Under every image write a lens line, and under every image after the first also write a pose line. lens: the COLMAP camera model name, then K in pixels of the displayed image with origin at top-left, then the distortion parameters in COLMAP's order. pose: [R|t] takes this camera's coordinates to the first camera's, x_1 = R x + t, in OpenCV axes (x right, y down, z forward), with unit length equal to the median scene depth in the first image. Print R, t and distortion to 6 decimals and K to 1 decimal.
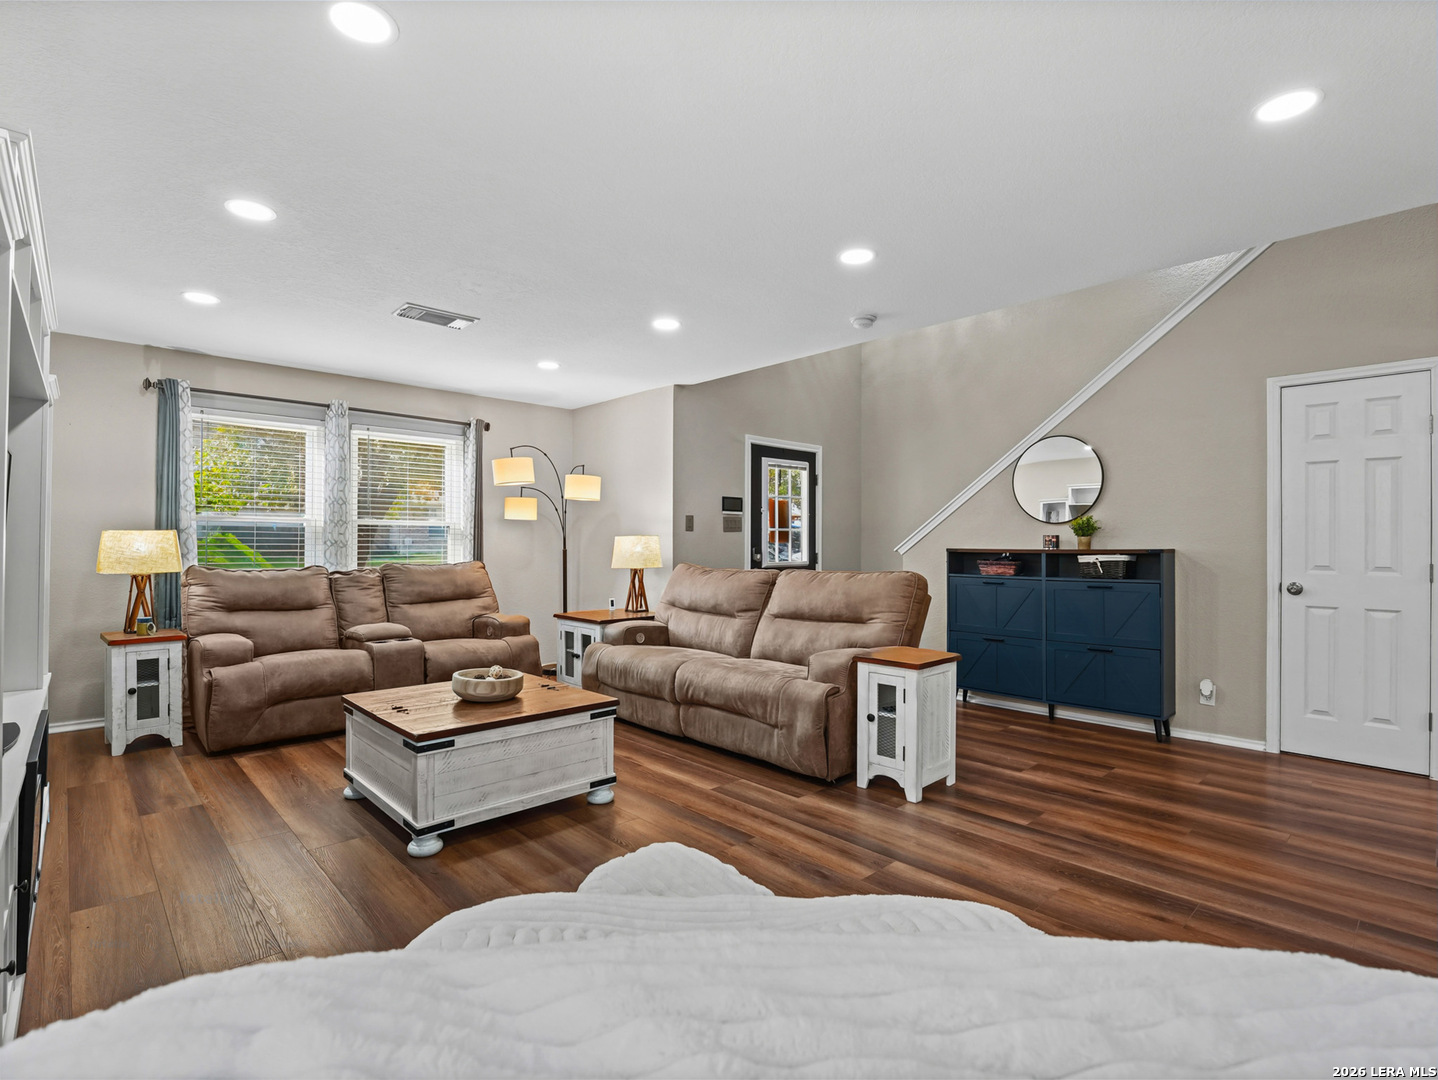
lens RADIAL K [[700.4, 0, 720.2], [0, 700.4, 540.6], [0, 0, 1]] dist [-0.002558, -0.000283]
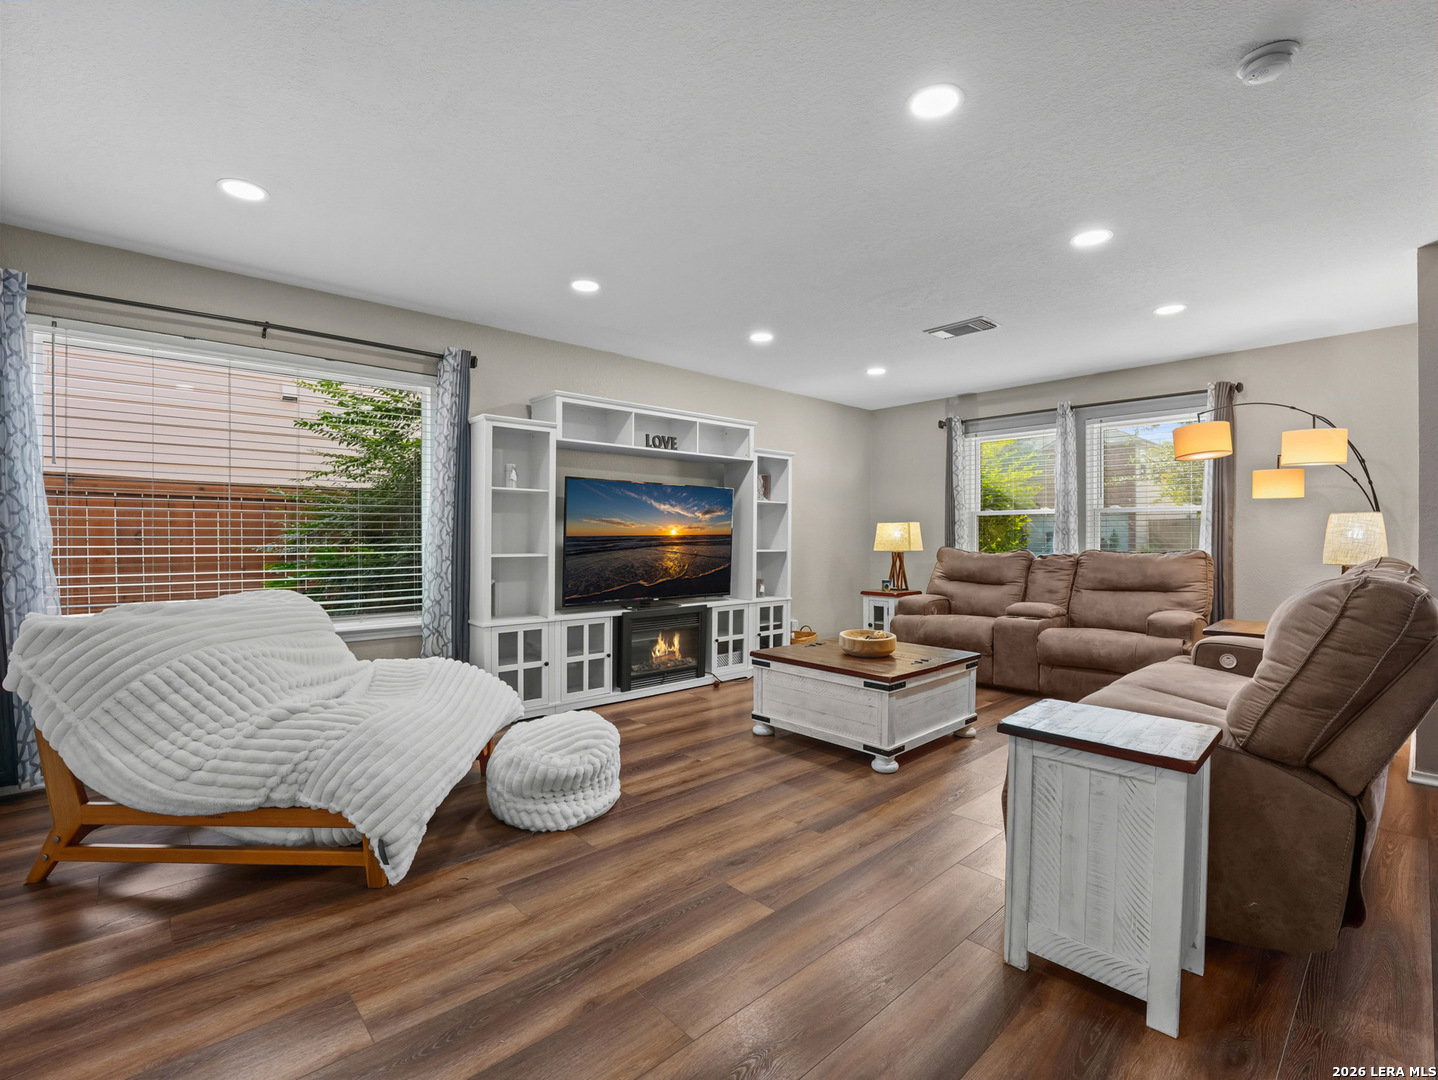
lens RADIAL K [[656.6, 0, 719.6], [0, 656.6, 537.3], [0, 0, 1]] dist [-0.025036, 0.000942]
pose [[-0.008064, -0.001416, -0.999966, 0.672829], [0.002419, 0.999996, -0.001435, 0.019544], [0.999965, -0.002431, -0.008061, 0.631654]]
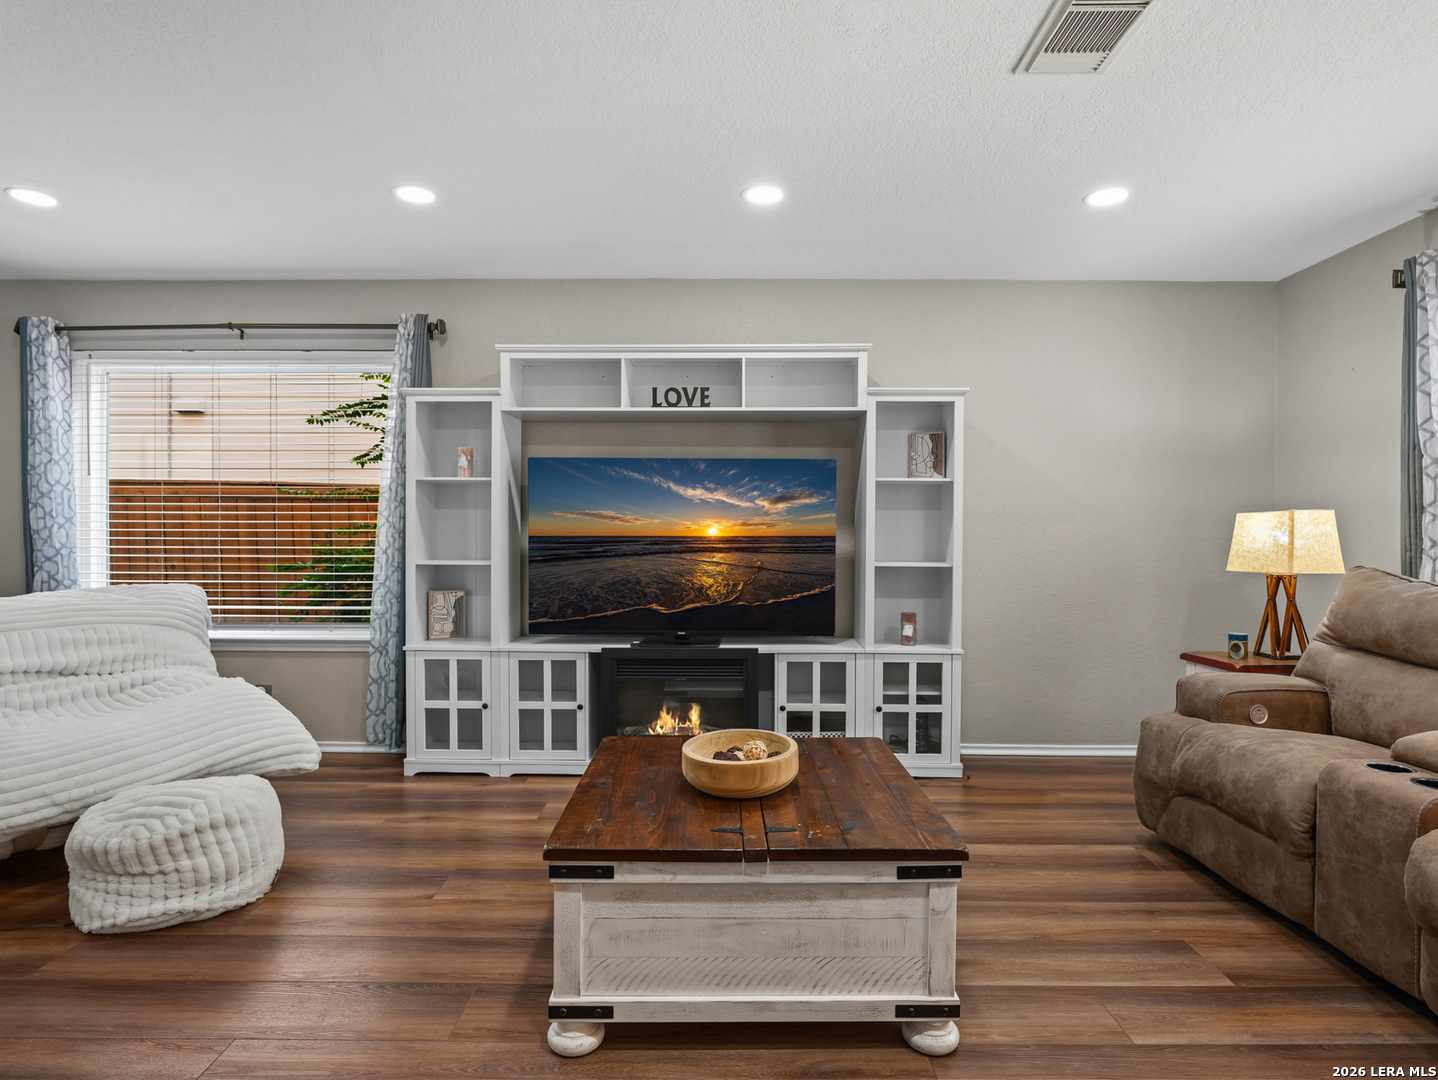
lens RADIAL K [[781.8, 0, 722.3], [0, 781.8, 535.4], [0, 0, 1]] dist [-0.008669, 0.000100]
pose [[-0.678921, -0.004713, -0.734196, 0.131064], [-0.002976, 0.999989, -0.003667, 0.014935], [0.734205, -0.000304, -0.678928, 1.202361]]
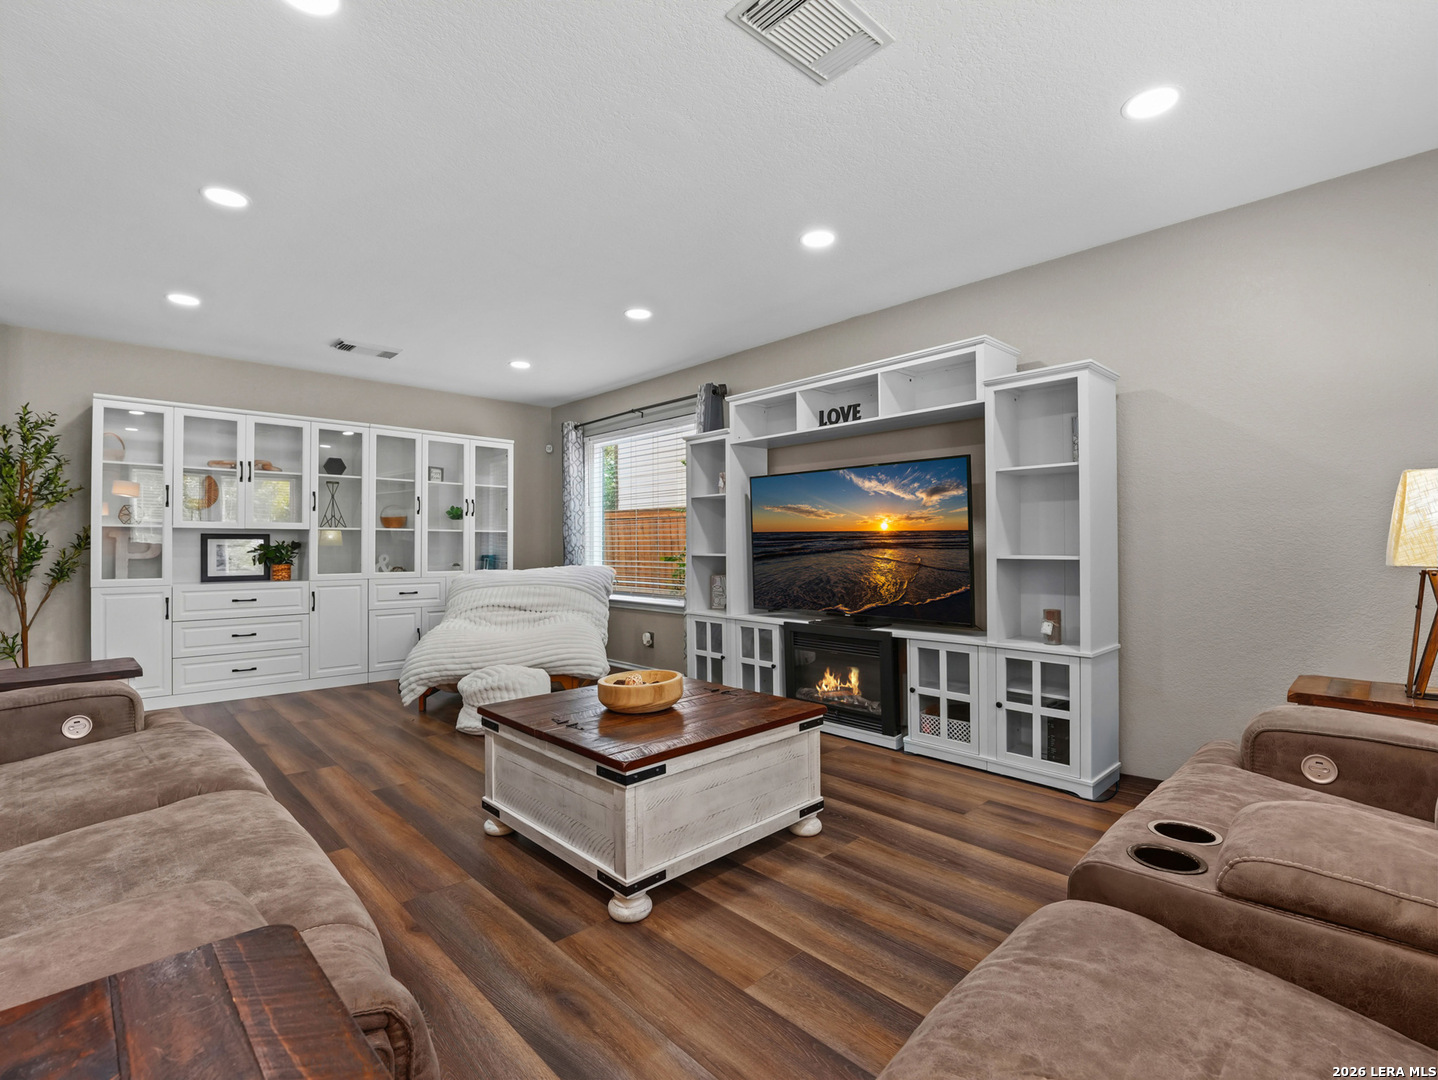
lens RADIAL K [[675.2, 0, 717.6], [0, 675.2, 534.5], [0, 0, 1]] dist [-0.024375, -0.000173]
pose [[-0.999883, -0.000448, -0.015293, -0.345059], [-0.000103, 0.999745, -0.022566, 0.037776], [0.015299, -0.022561, -0.999628, 1.488858]]
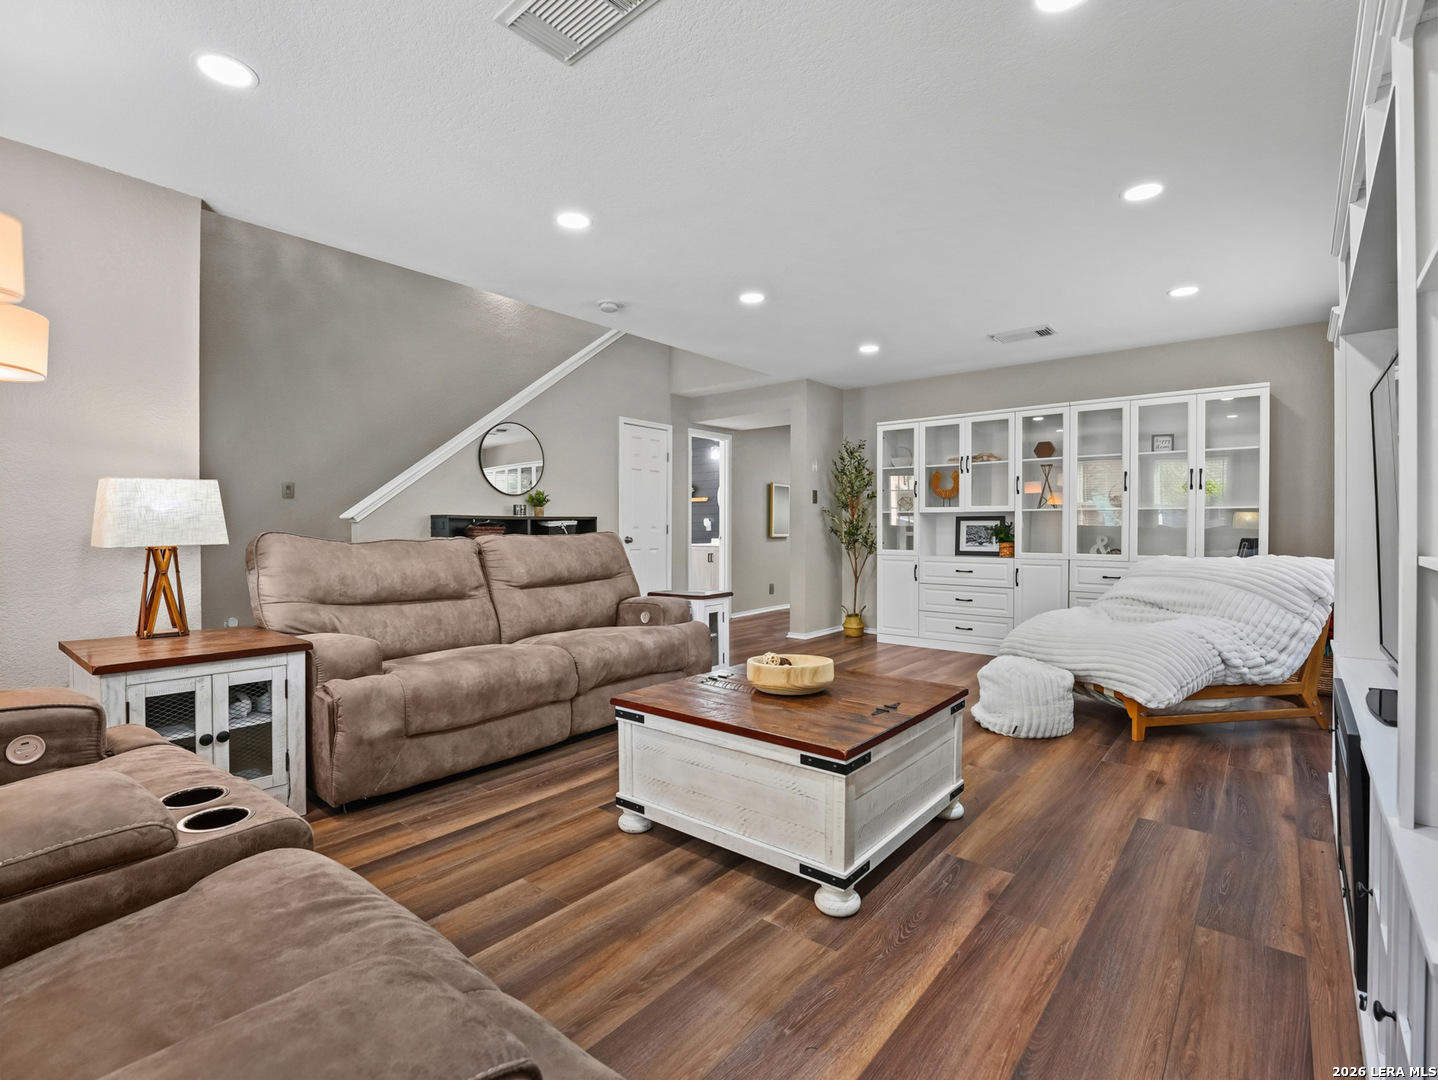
lens RADIAL K [[675.2, 0, 717.6], [0, 675.2, 534.5], [0, 0, 1]] dist [-0.024375, -0.000173]
pose [[-0.126263, -0.011719, 0.991928, -0.899761], [-0.005616, 0.999923, 0.011099, 0.035585], [-0.991981, -0.004169, -0.126319, 0.987350]]
